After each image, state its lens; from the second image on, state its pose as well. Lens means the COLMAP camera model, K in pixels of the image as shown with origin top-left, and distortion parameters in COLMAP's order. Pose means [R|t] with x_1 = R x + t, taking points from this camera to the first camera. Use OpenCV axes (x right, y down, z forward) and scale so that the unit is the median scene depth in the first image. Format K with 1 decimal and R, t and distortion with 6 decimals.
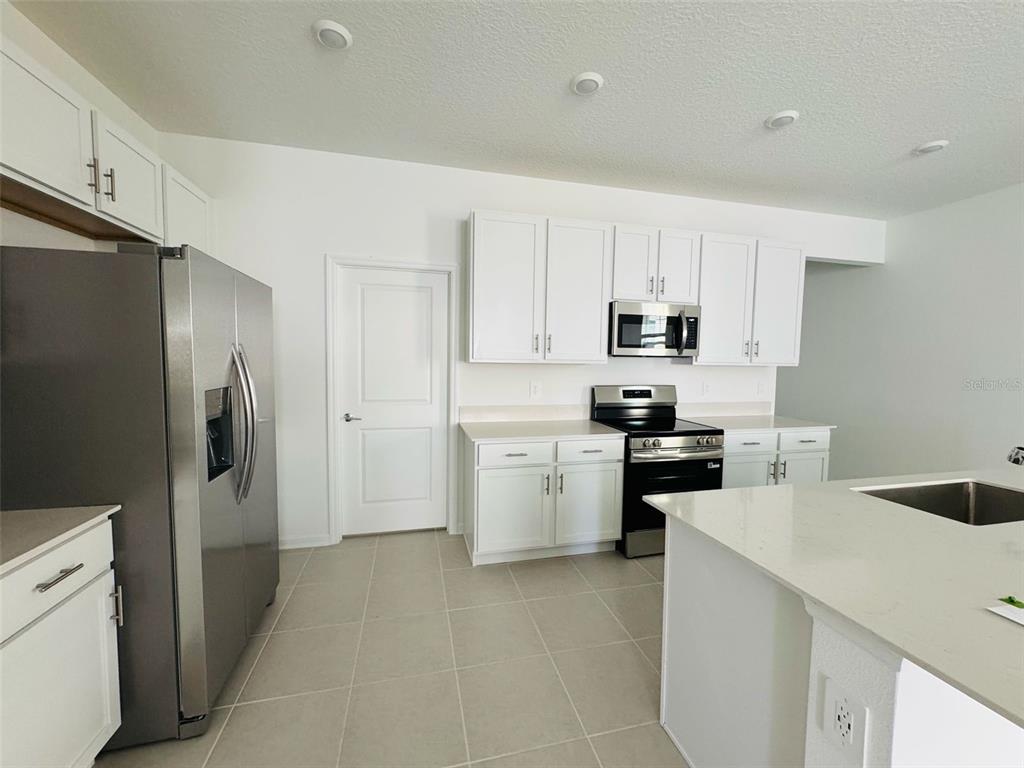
lens RADIAL K [[407.9, 0, 512.9], [0, 407.9, 379.4], [0, 0, 1]] dist [-0.002621, 0.000790]
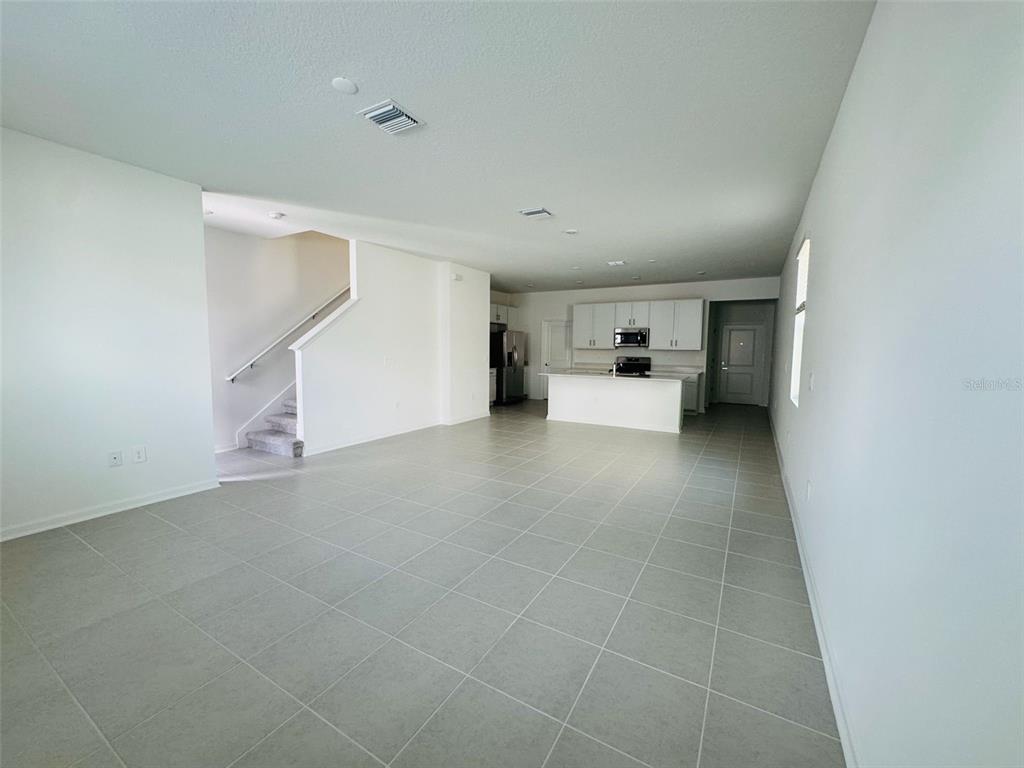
lens RADIAL K [[407.9, 0, 515.2], [0, 407.9, 385.5], [0, 0, 1]] dist [-0.002621, 0.000790]
pose [[0.726799, 0.056832, -0.684495, 1.790498], [-0.037046, 0.998364, 0.043555, 0.128571], [0.685850, -0.006298, 0.727716, -1.719107]]
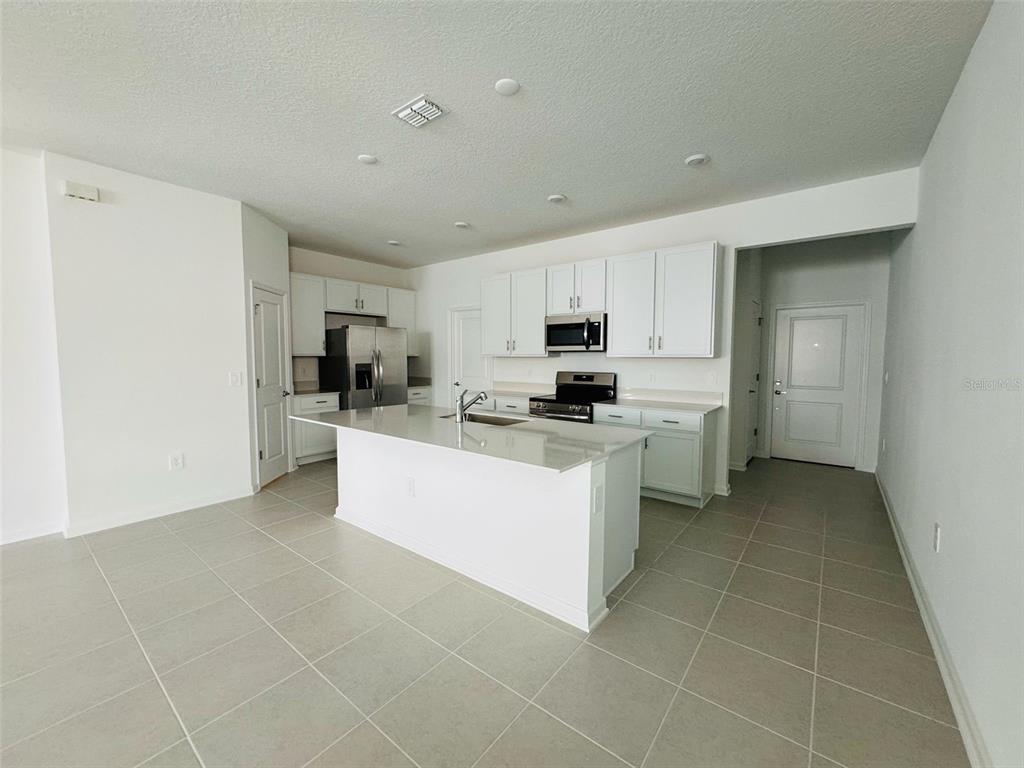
lens RADIAL K [[407.9, 0, 512.8], [0, 407.9, 382.6], [0, 0, 1]] dist [-0.002621, 0.000790]
pose [[0.622965, 0.038803, -0.781287, 1.381029], [-0.037128, 0.999110, 0.020018, 0.034927], [0.781368, 0.016537, 0.623851, -0.077037]]
